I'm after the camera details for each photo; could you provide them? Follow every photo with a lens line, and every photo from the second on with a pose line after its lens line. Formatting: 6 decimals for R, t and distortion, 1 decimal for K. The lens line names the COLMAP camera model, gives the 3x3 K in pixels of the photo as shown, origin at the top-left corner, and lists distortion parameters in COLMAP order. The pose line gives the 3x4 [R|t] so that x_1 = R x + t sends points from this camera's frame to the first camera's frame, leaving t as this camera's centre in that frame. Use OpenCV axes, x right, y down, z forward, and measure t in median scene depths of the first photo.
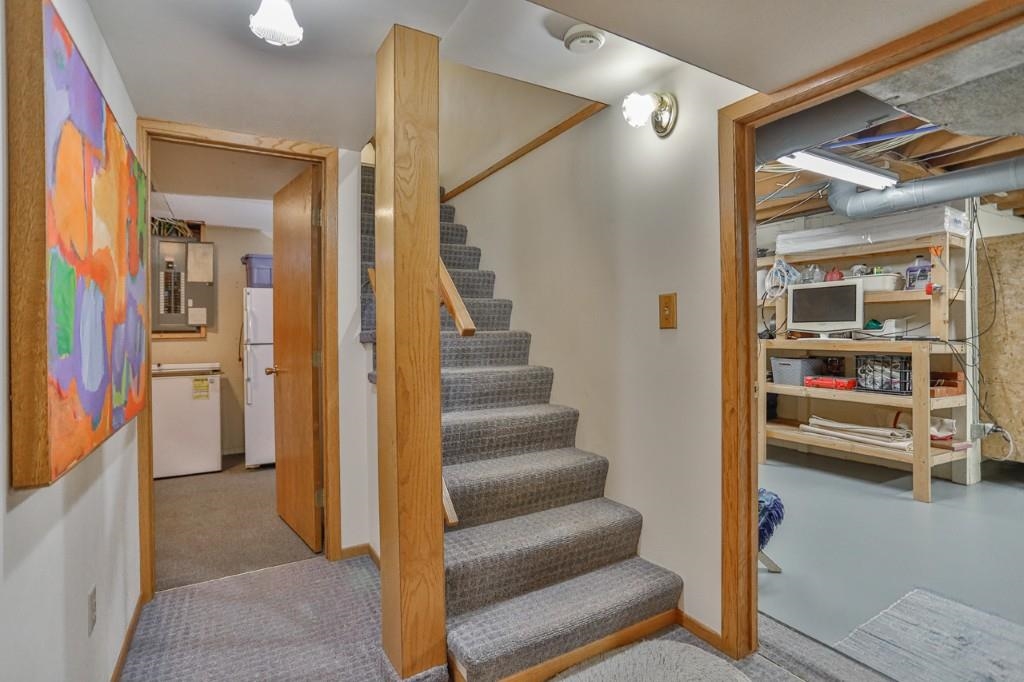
lens RADIAL K [[520.3, 0, 494.5], [0, 520.3, 336.9], [0, 0, 1]] dist [-0.068171, 0.046461]
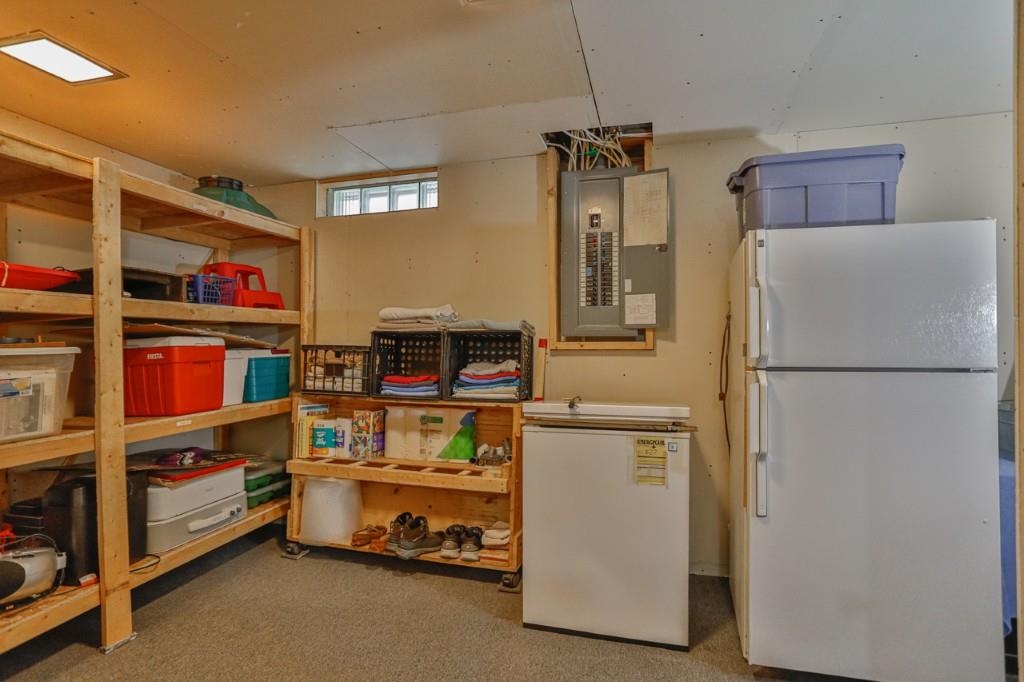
lens RADIAL K [[520.3, 0, 494.5], [0, 520.3, 336.9], [0, 0, 1]] dist [-0.068171, 0.046461]
pose [[0.716419, -0.003582, -0.697661, -0.317236], [-0.010895, 0.999807, -0.016322, -0.001611], [0.697585, 0.019294, 0.716242, 0.513849]]
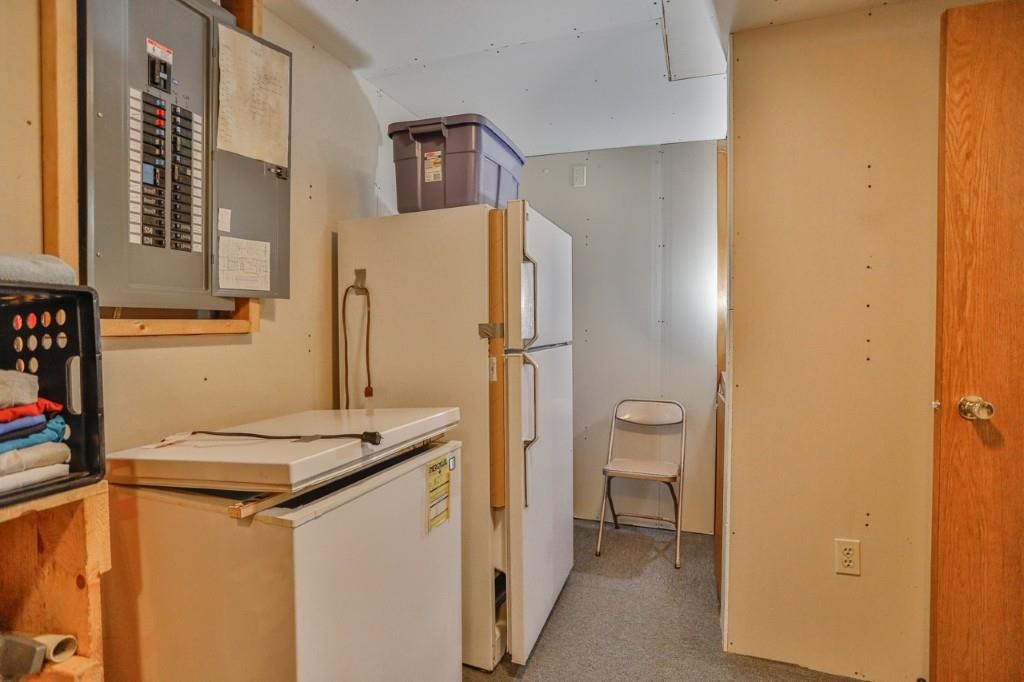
lens RADIAL K [[520.3, 0, 494.5], [0, 520.3, 336.9], [0, 0, 1]] dist [-0.068171, 0.046461]
pose [[0.744333, -0.011405, 0.667711, -0.687201], [0.004147, 0.999914, 0.012456, 0.000246], [-0.667796, -0.006502, 0.744316, 0.669757]]
